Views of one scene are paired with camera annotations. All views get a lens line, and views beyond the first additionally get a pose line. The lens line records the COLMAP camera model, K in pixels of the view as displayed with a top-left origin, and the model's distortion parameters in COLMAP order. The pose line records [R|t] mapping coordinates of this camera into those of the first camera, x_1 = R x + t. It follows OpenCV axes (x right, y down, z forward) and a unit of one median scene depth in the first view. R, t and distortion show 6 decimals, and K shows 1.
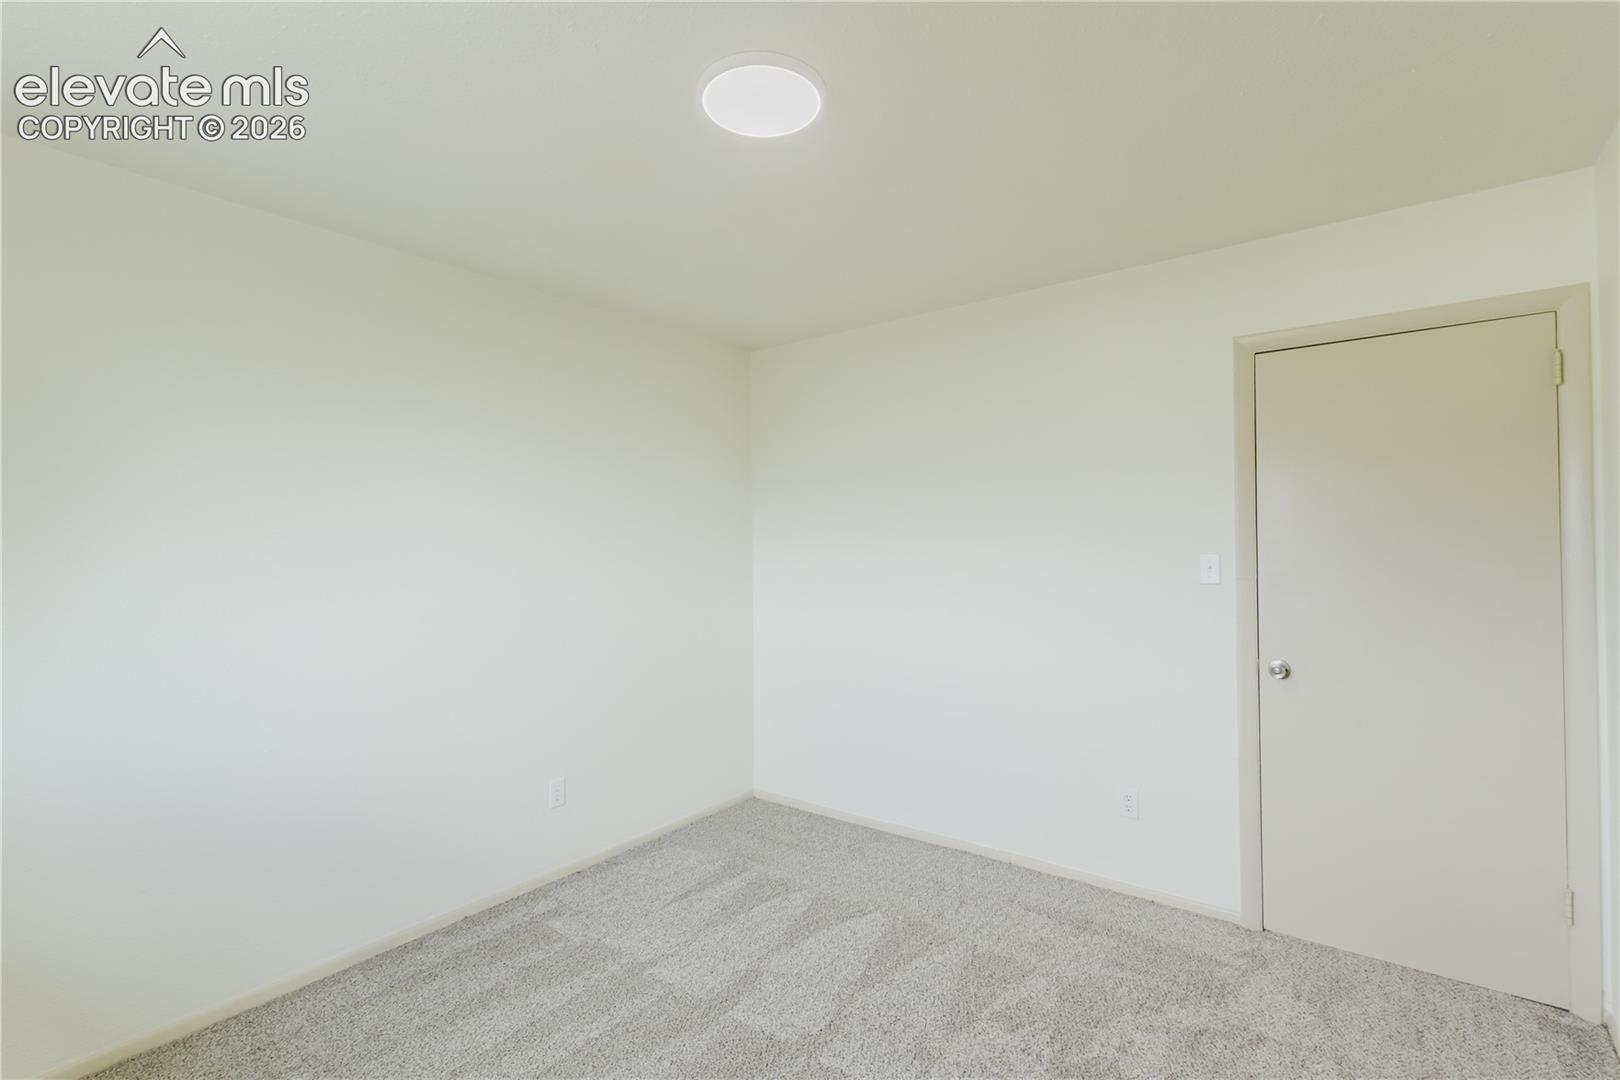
lens RADIAL K [[735.9, 0, 820.4], [0, 735.9, 536.3], [0, 0, 1]] dist [-0.004144, 0.001322]
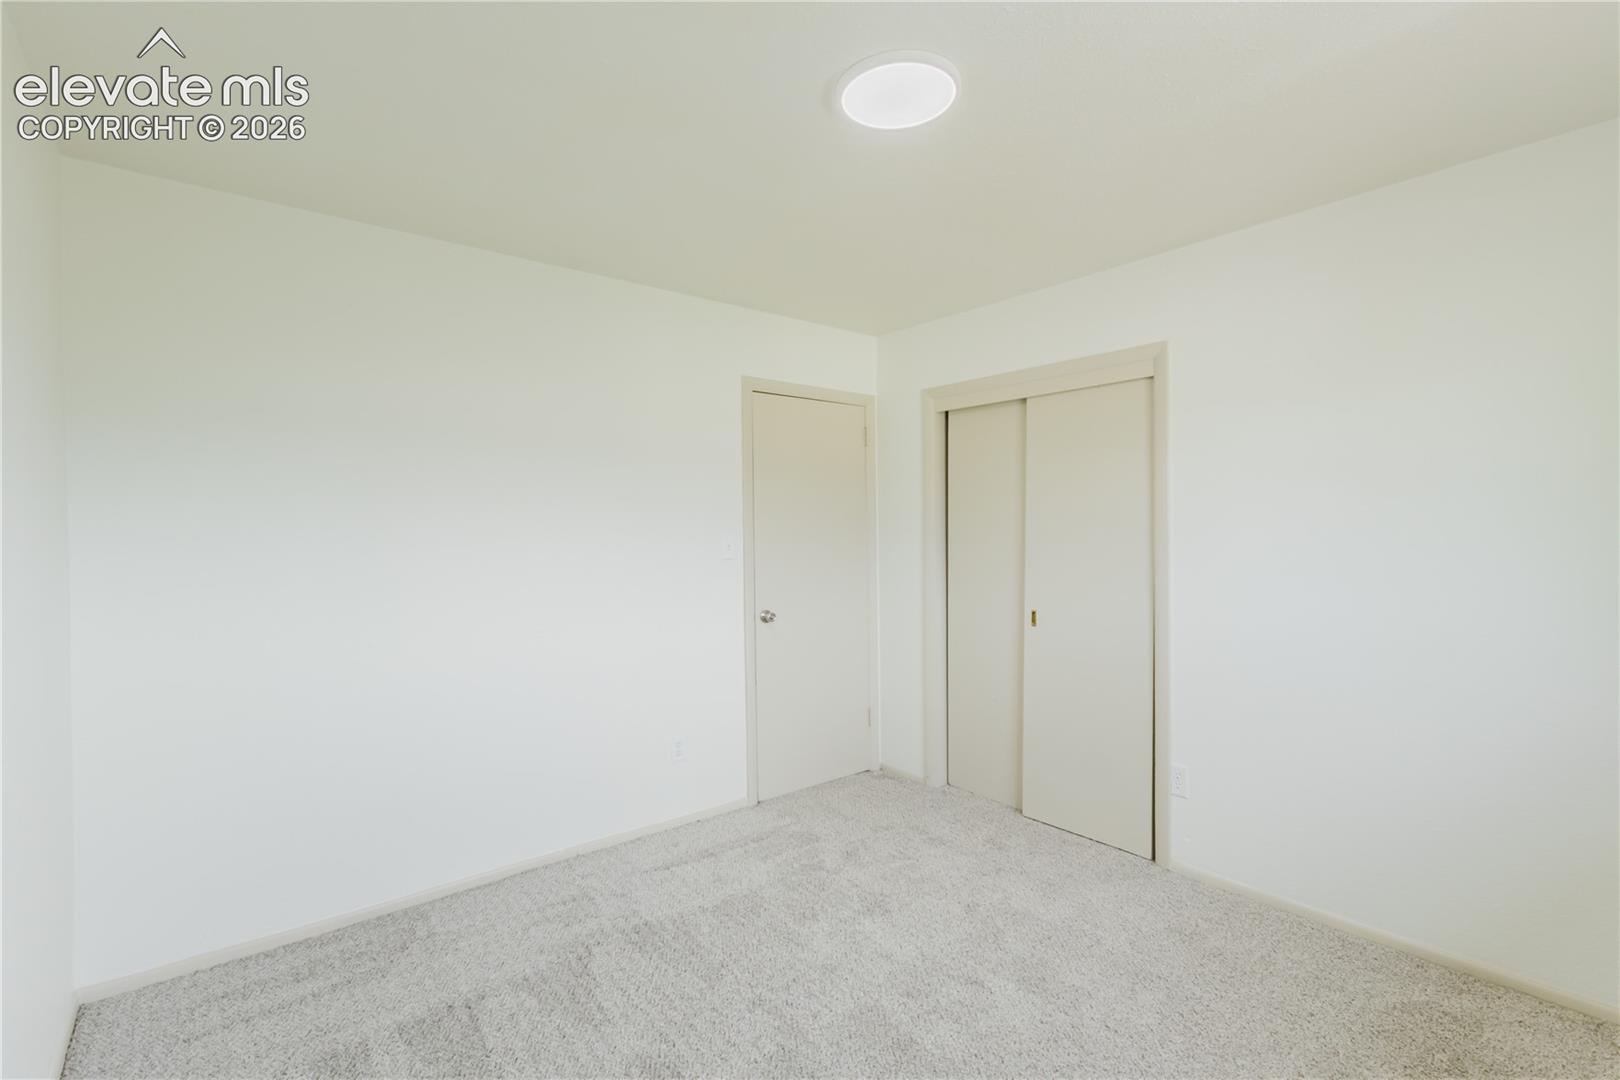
lens RADIAL K [[735.9, 0, 821.8], [0, 735.9, 542.3], [0, 0, 1]] dist [-0.004144, 0.001322]
pose [[0.221955, -0.010322, 0.975002, -0.725918], [-0.013243, 0.999820, 0.013599, 0.015704], [-0.974967, -0.015931, 0.221778, 0.563613]]
